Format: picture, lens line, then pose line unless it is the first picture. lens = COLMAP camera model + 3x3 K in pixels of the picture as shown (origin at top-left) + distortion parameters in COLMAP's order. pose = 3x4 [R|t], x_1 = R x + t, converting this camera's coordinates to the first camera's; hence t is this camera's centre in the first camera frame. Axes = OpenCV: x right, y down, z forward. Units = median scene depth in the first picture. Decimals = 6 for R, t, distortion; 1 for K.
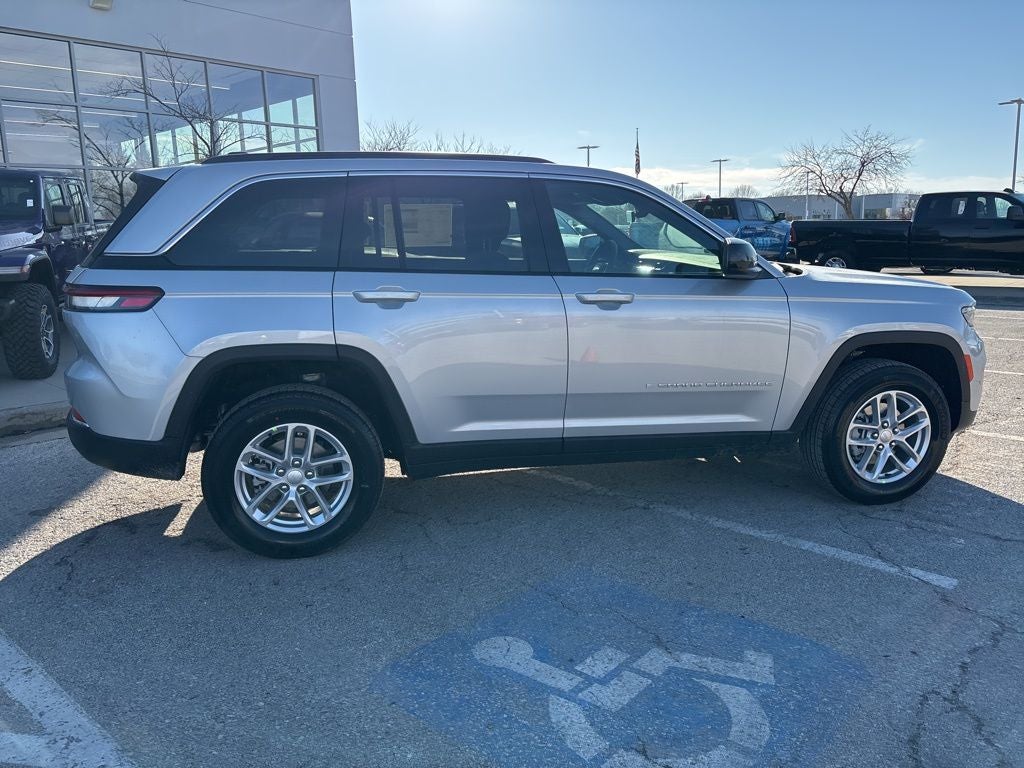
lens RADIAL K [[772.3, 0, 504.5], [0, 772.3, 385.7], [0, 0, 1]] dist [0.040361, -0.051027]
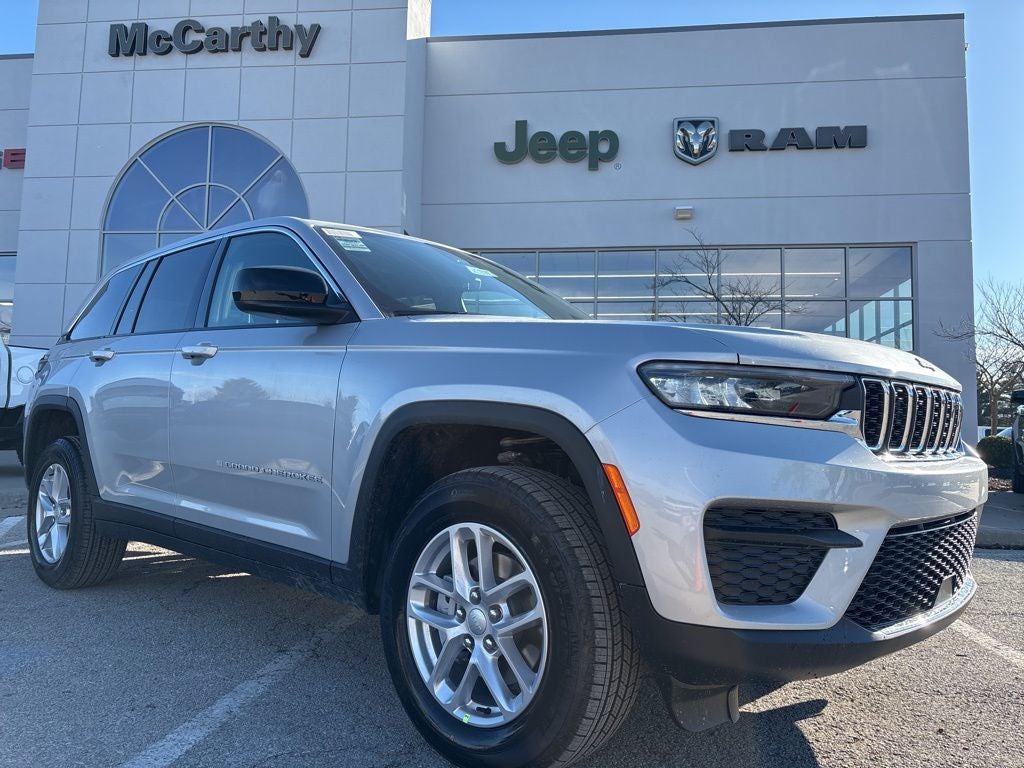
lens RADIAL K [[772.3, 0, 512.6], [0, 772.3, 385.6], [0, 0, 1]] dist [0.040361, -0.051027]
pose [[0.579135, -0.025932, -0.814819, 1.041025], [-0.190490, 0.967521, -0.166184, -0.001850], [0.792664, 0.251458, 0.555386, 0.817011]]
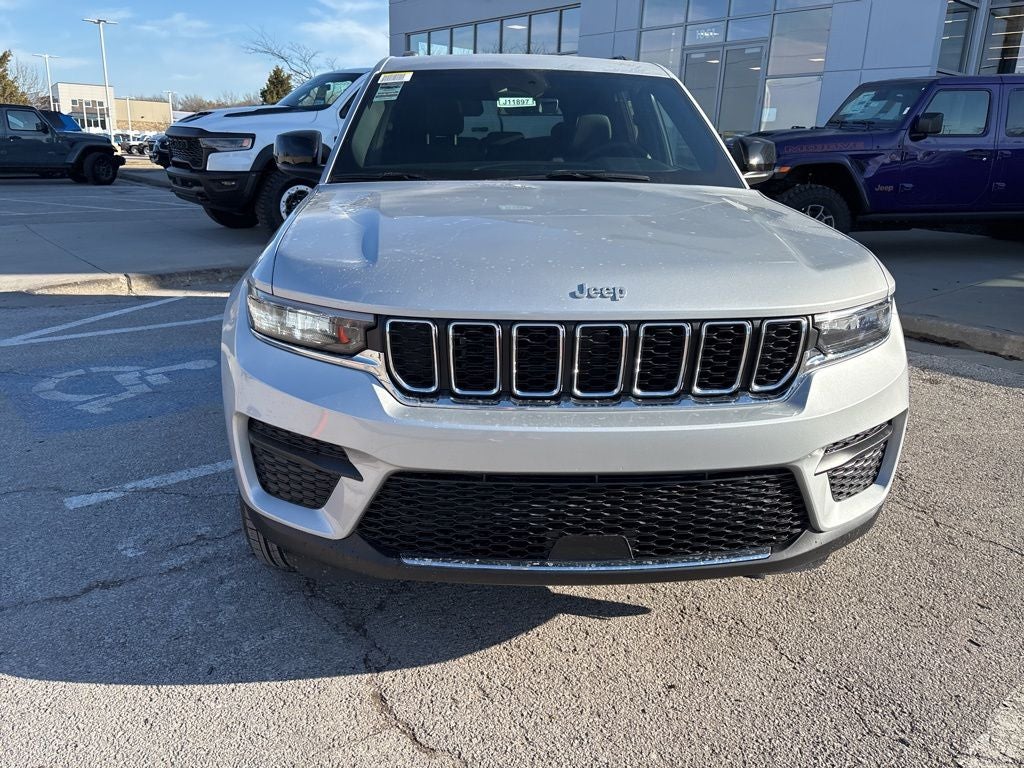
lens RADIAL K [[772.3, 0, 506.6], [0, 772.3, 389.2], [0, 0, 1]] dist [0.040361, -0.051027]
pose [[-0.156765, 0.308942, -0.938072, 1.210137], [-0.215738, 0.916167, 0.337780, -0.275456], [0.963785, 0.255330, -0.076973, 1.405022]]
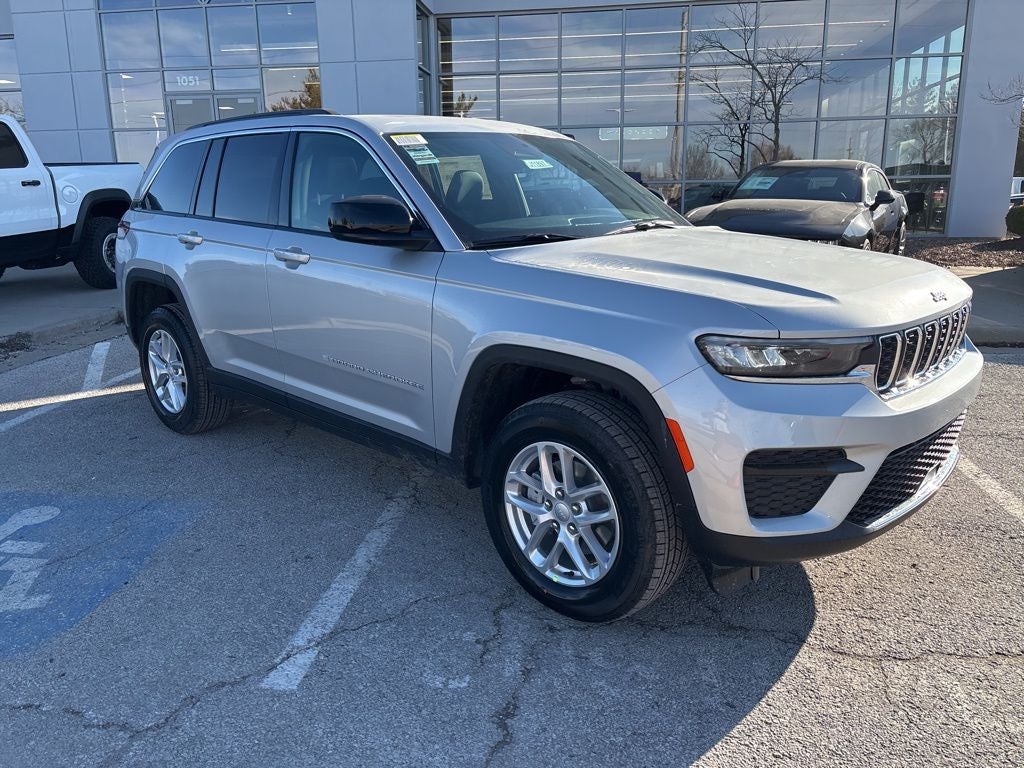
lens RADIAL K [[772.3, 0, 507.7], [0, 772.3, 388.3], [0, 0, 1]] dist [0.040361, -0.051027]
pose [[0.557663, 0.214328, -0.801920, 1.101662], [-0.160771, 0.975685, 0.148969, -0.141993], [0.814349, 0.045851, 0.578561, 0.677061]]
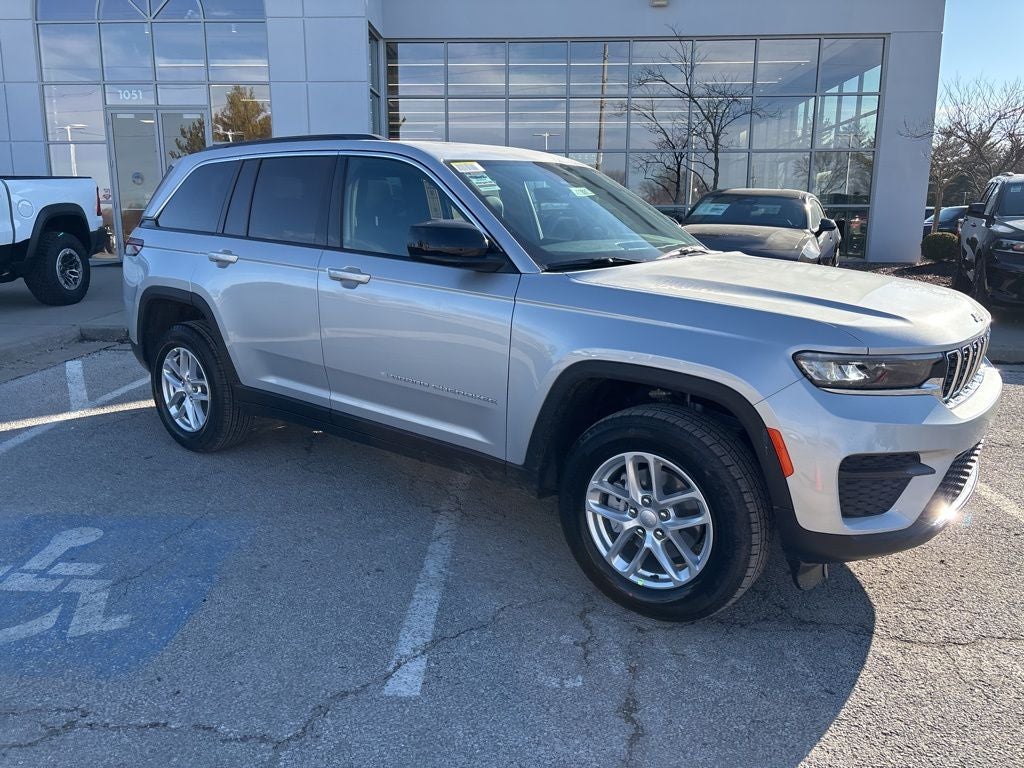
lens RADIAL K [[772.3, 0, 506.3], [0, 772.3, 374.5], [0, 0, 1]] dist [0.040361, -0.051027]
pose [[0.637716, 0.178904, -0.749208, 1.034773], [-0.167571, 0.981580, 0.091758, -0.116097], [0.751824, 0.067030, 0.655948, 0.519028]]
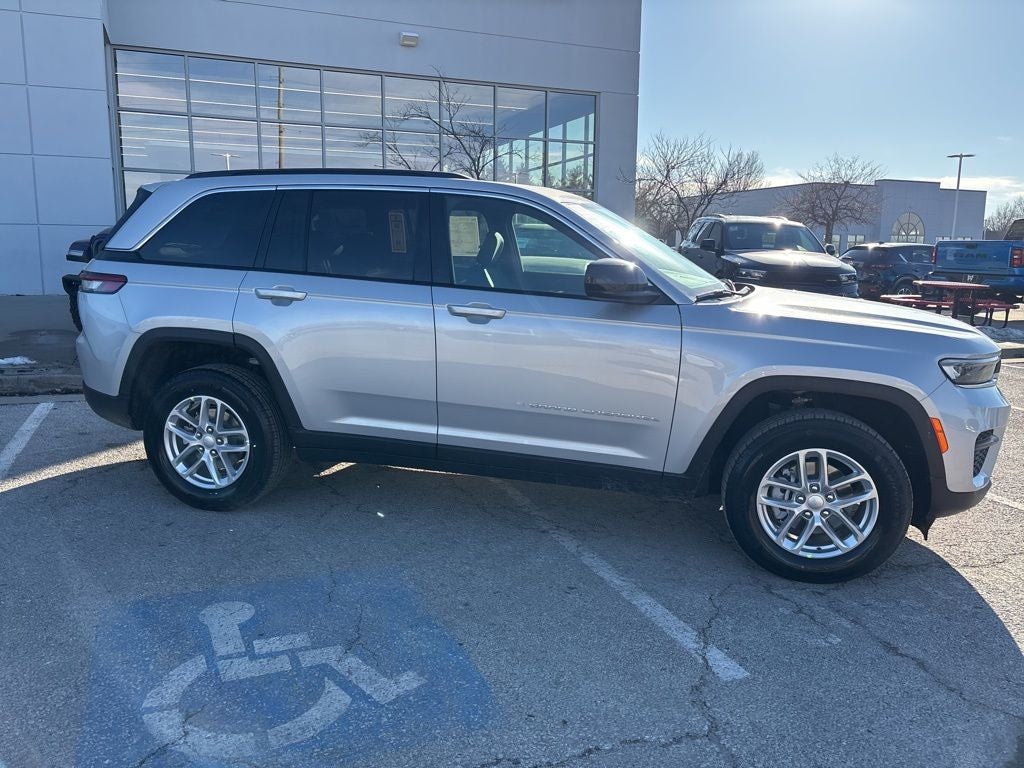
lens RADIAL K [[770.2, 0, 503.0], [0, 770.2, 385.3], [0, 0, 1]] dist [0.023040, -0.013258]
pose [[0.897997, 0.113064, -0.425228, 0.608387], [-0.119115, 0.992803, 0.012430, -0.035037], [0.423573, 0.039489, 0.905001, 0.112452]]
